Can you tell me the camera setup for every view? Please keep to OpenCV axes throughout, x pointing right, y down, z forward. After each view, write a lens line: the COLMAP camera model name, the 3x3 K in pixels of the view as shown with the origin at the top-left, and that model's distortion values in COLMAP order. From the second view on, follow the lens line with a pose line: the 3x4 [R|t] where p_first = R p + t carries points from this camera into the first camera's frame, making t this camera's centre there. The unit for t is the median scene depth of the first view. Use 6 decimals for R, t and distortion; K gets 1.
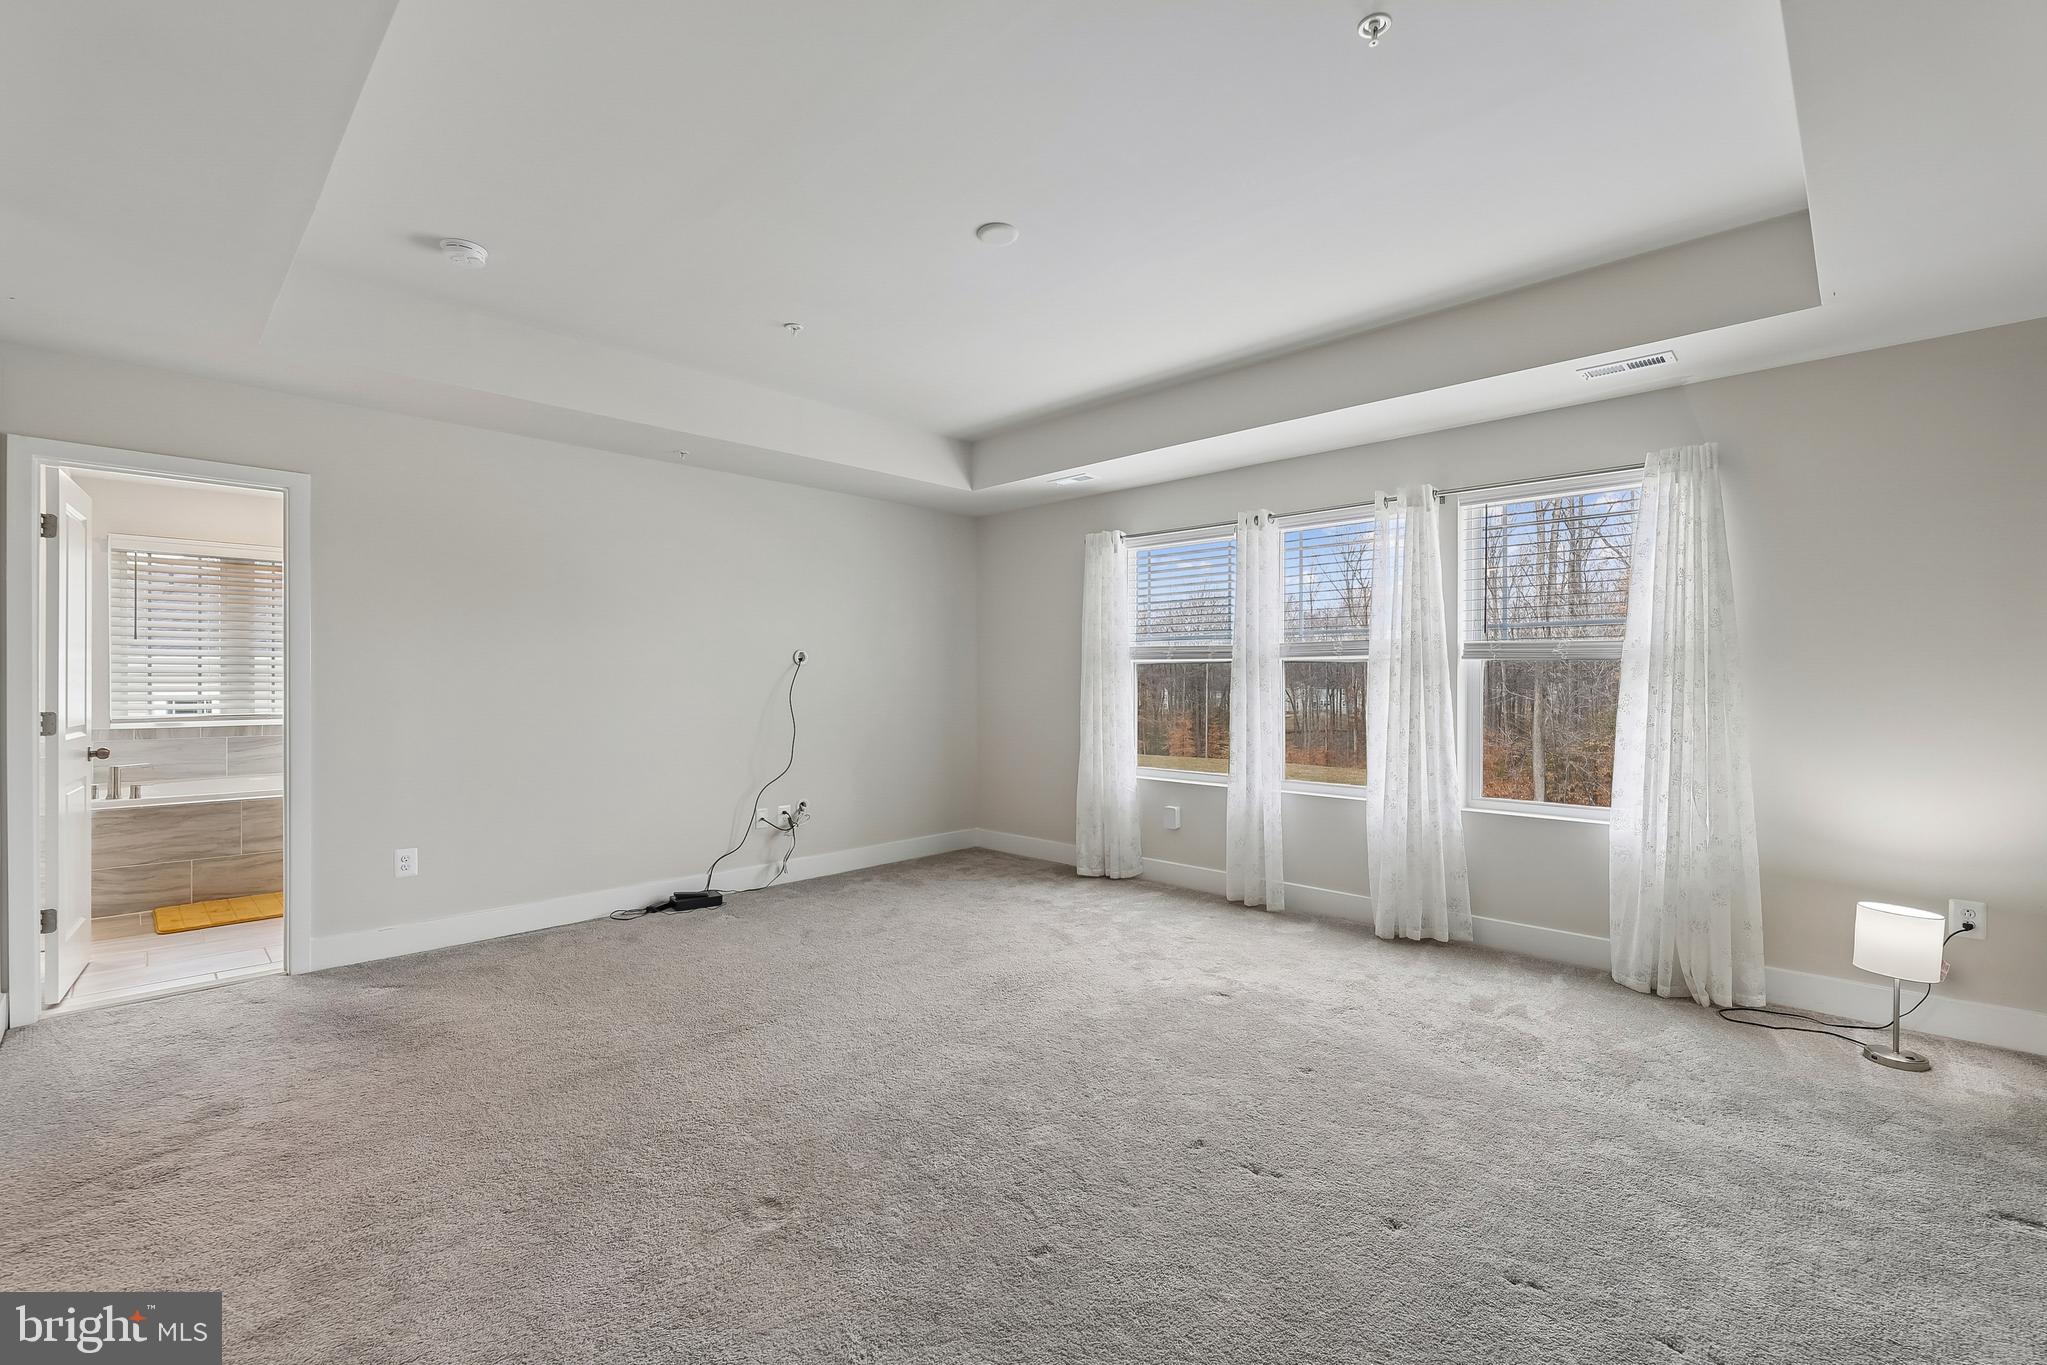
lens RADIAL K [[882.9, 0, 1019.3], [0, 882.9, 683.2], [0, 0, 1]] dist [0.001242, -0.000603]
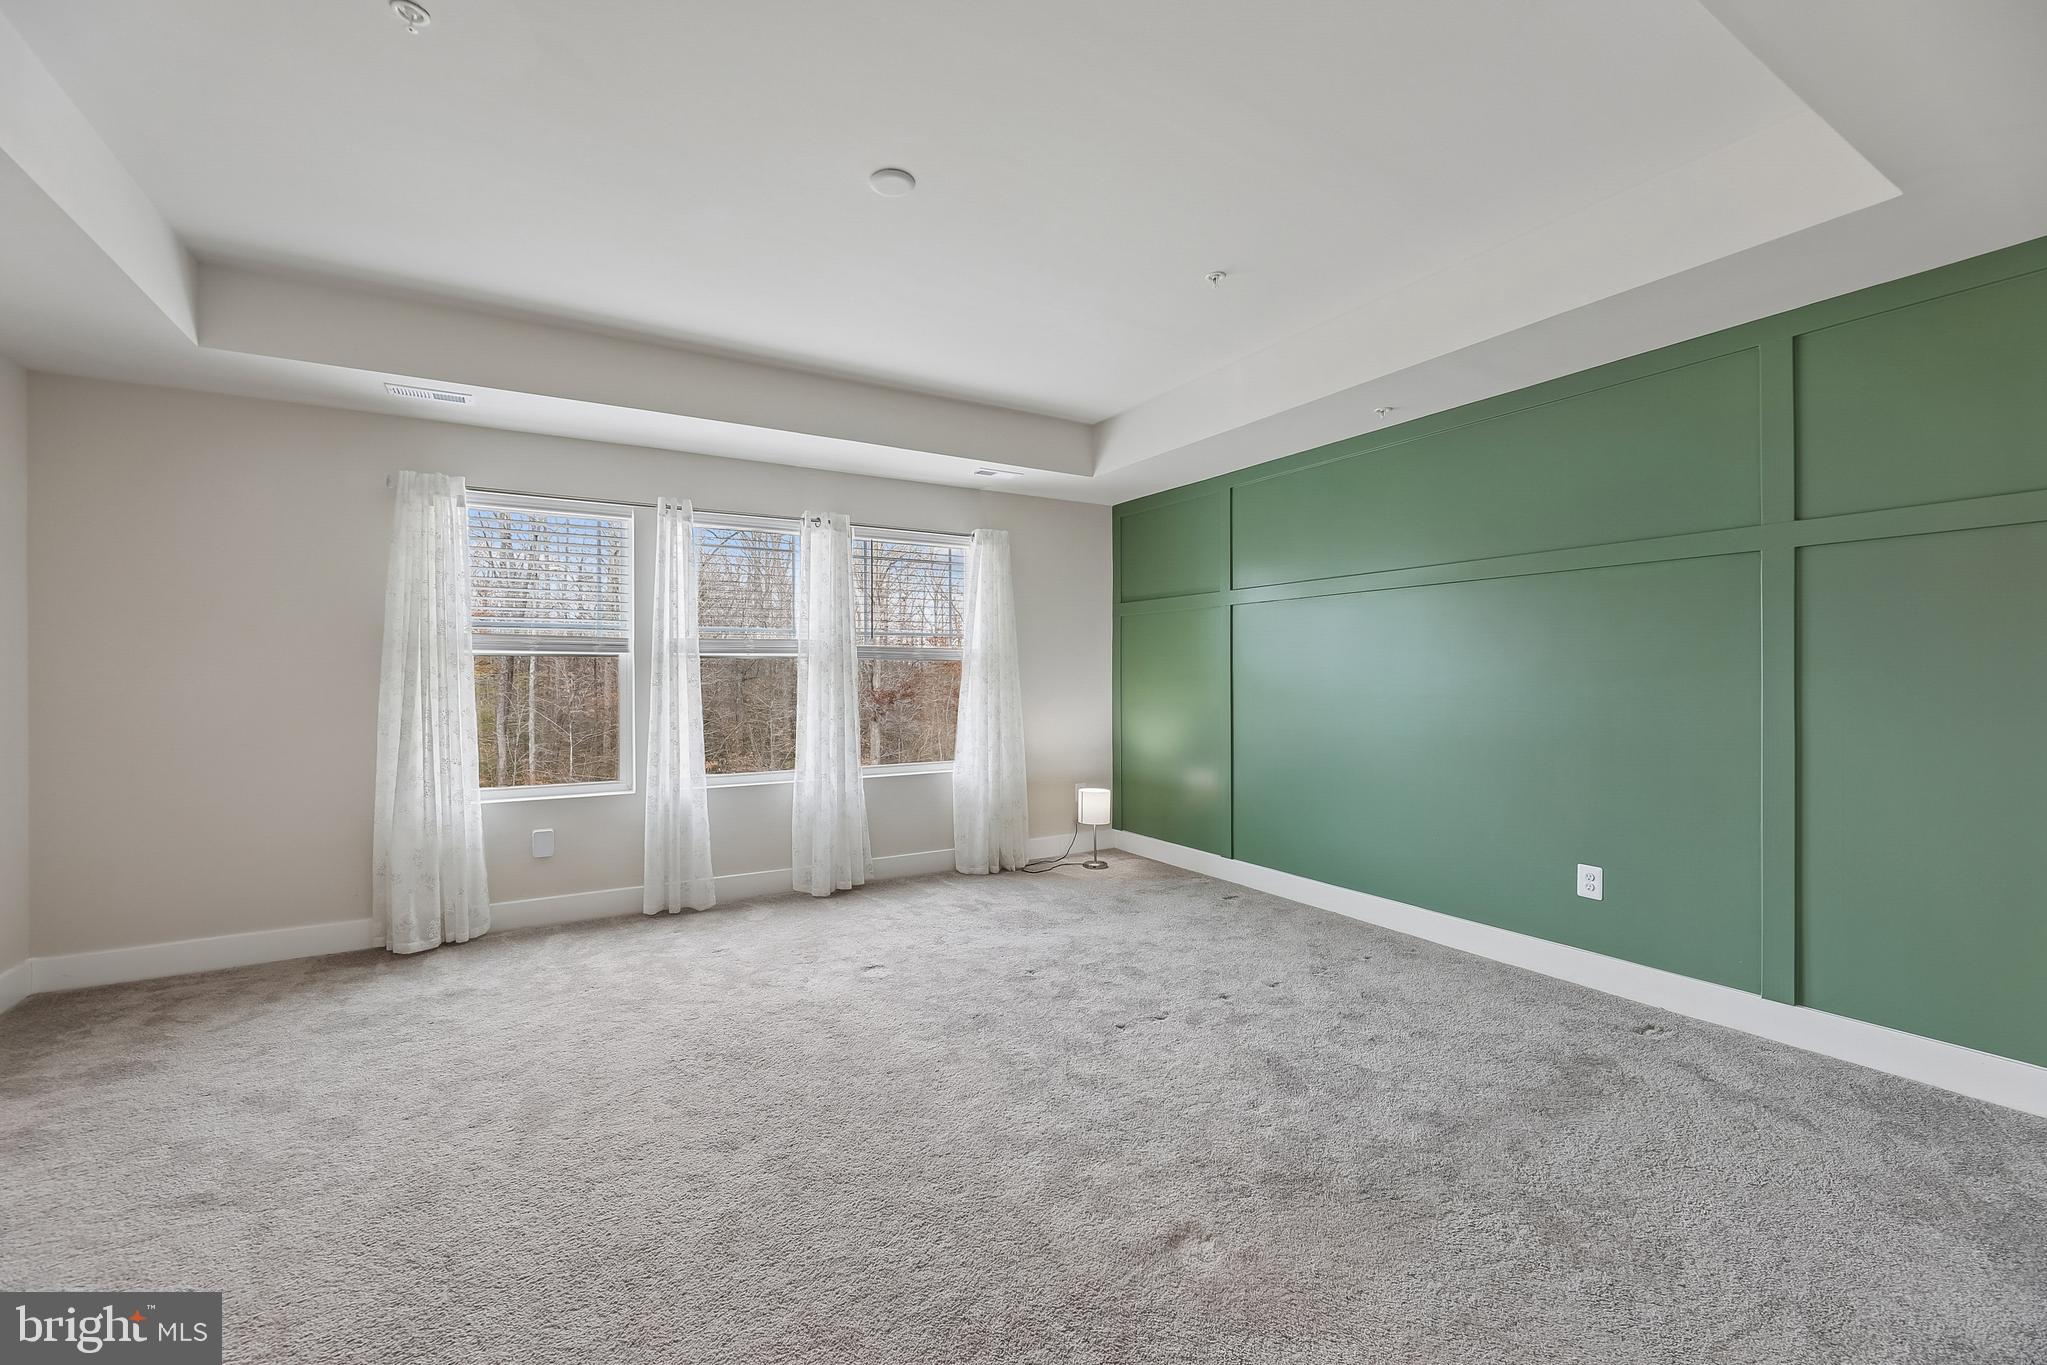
lens RADIAL K [[835.1, 0, 1026.7], [0, 835.1, 681.6], [0, 0, 1]] dist [0.003279, 0.000128]
pose [[0.260511, -0.011747, 0.965399, -0.585037], [0.006566, 0.999924, 0.010395, -0.005106], [-0.965448, 0.003631, 0.260569, 0.456685]]
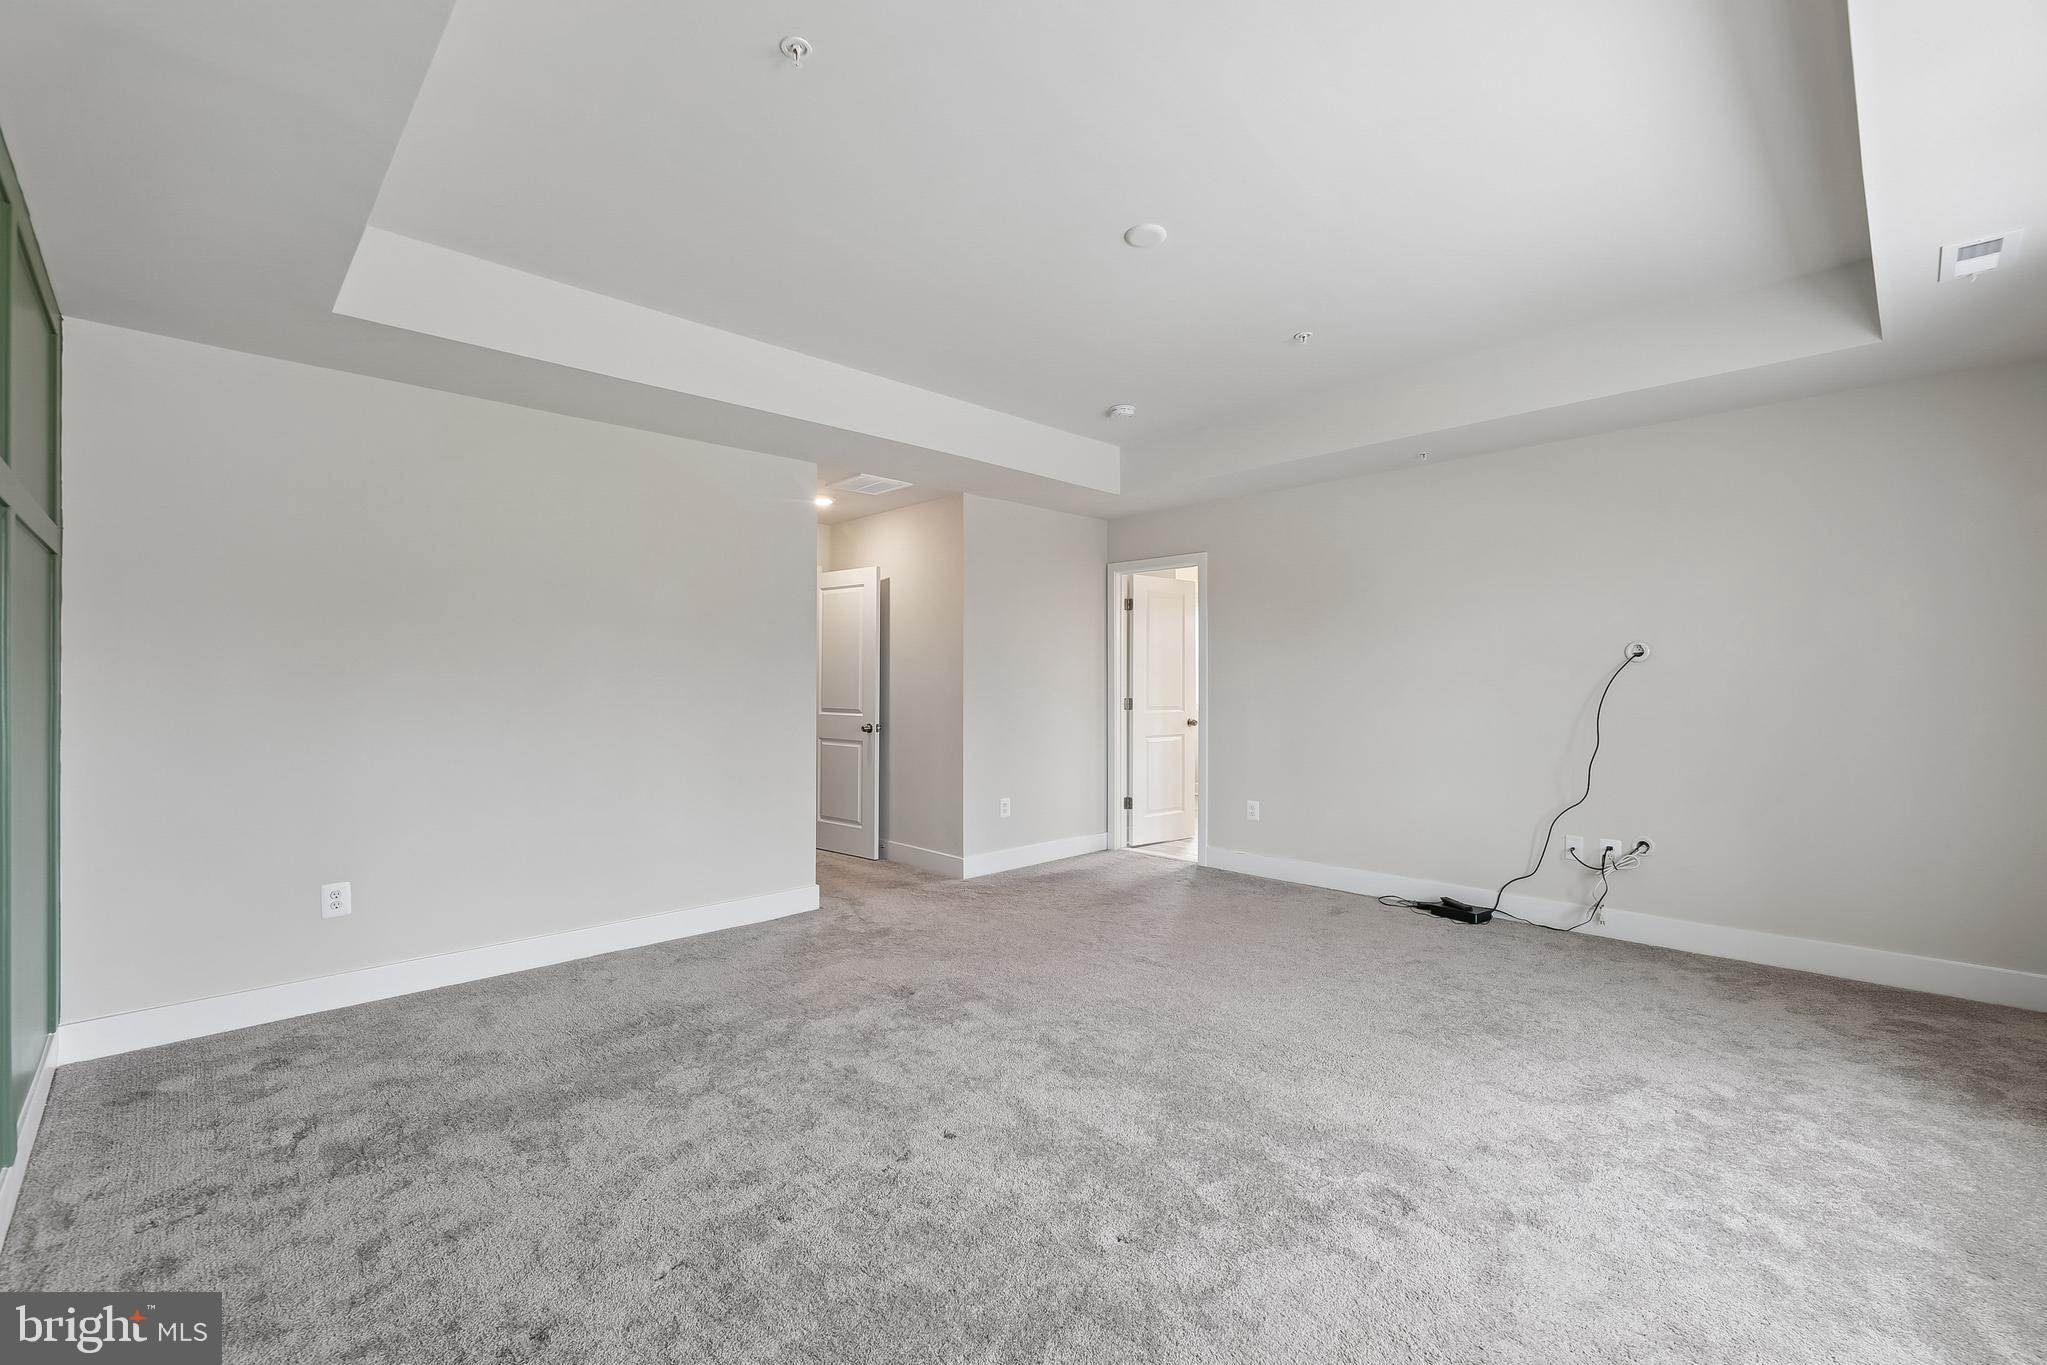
lens RADIAL K [[882.9, 0, 1014.7], [0, 882.9, 678.5], [0, 0, 1]] dist [0.001242, -0.000603]
pose [[-0.037080, -0.003150, -0.999307, 0.698952], [0.000935, 0.999994, -0.003187, -0.006155], [0.999312, -0.001053, -0.037077, 0.630700]]
